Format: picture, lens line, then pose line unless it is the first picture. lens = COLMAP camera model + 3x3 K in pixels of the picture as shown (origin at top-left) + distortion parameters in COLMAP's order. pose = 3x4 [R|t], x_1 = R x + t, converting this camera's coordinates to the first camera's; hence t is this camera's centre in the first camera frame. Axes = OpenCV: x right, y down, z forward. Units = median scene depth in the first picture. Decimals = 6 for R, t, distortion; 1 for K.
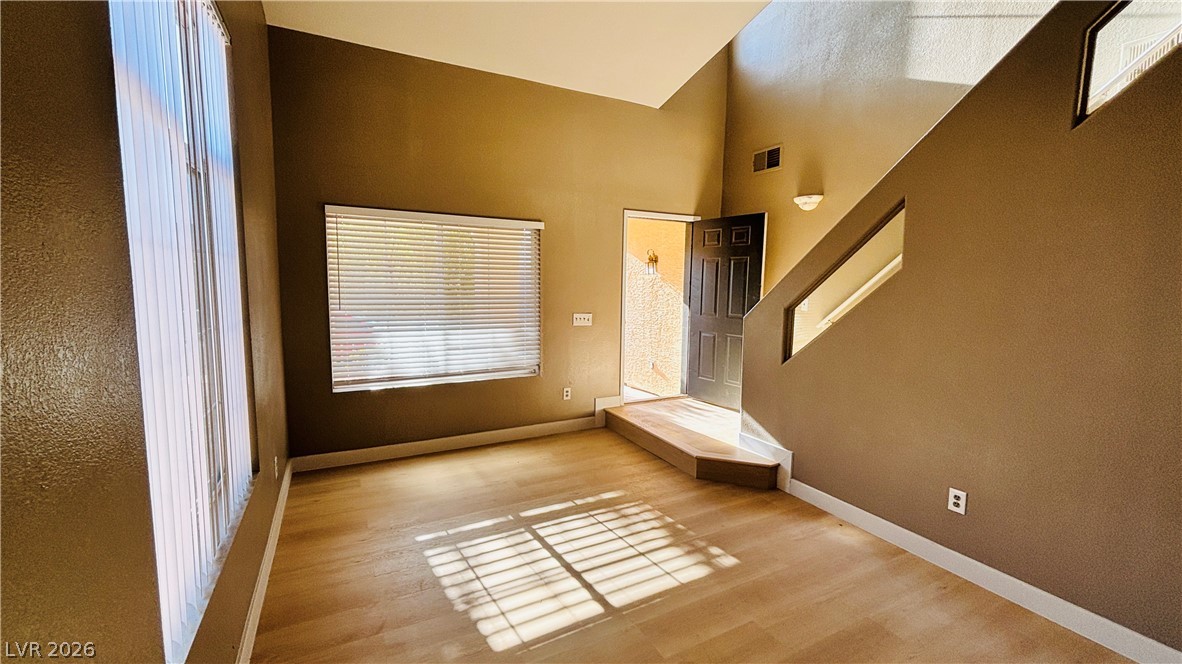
lens RADIAL K [[480.5, 0, 588.7], [0, 480.5, 330.5], [0, 0, 1]] dist [0.002440, 0.000088]
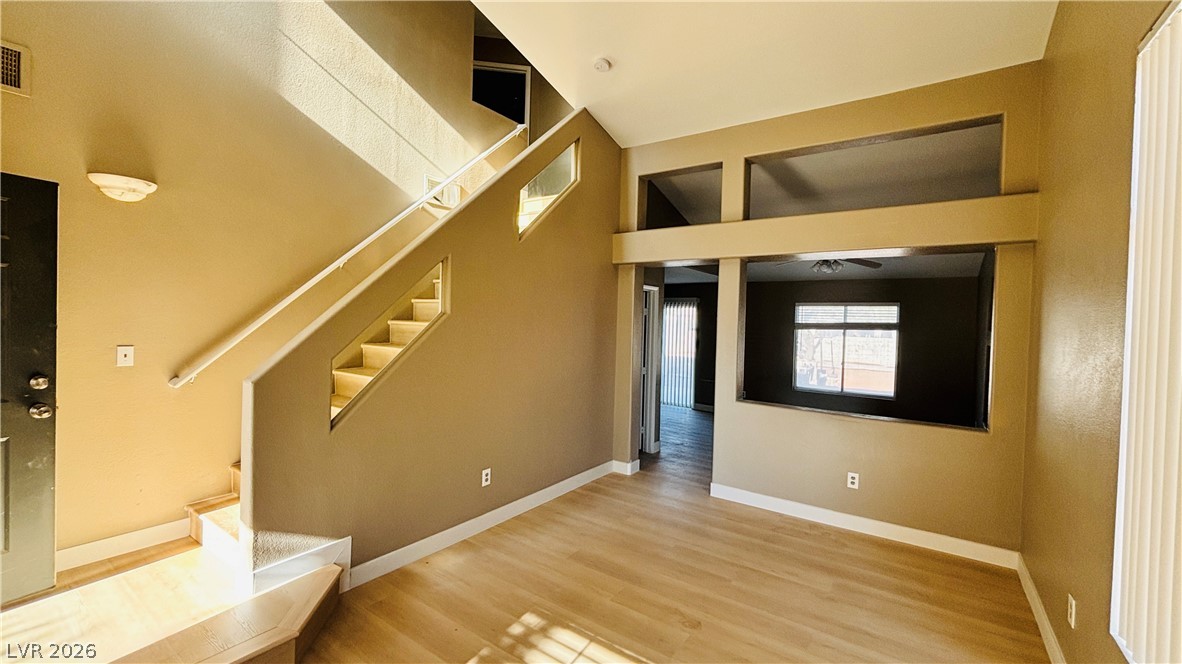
lens RADIAL K [[480.5, 0, 588.7], [0, 480.5, 330.5], [0, 0, 1]] dist [0.002440, 0.000088]
pose [[-0.455929, -0.044979, 0.888879, -0.573380], [0.058565, 0.995041, 0.080390, -0.163092], [-0.888087, 0.088709, -0.451034, 1.233082]]
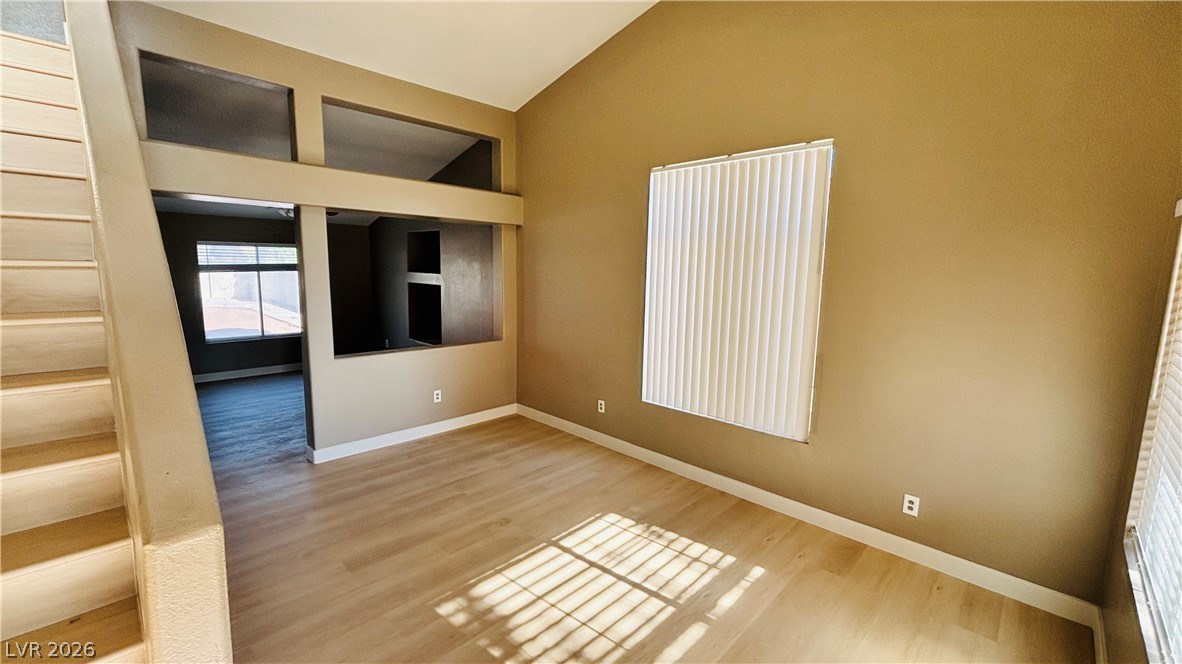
lens RADIAL K [[480.5, 0, 588.7], [0, 480.5, 330.5], [0, 0, 1]] dist [0.002440, 0.000088]
pose [[-0.950718, 0.008075, -0.309952, 0.305518], [-0.066178, 0.971340, 0.228295, -0.268198], [0.302913, 0.237557, -0.922936, 1.751064]]
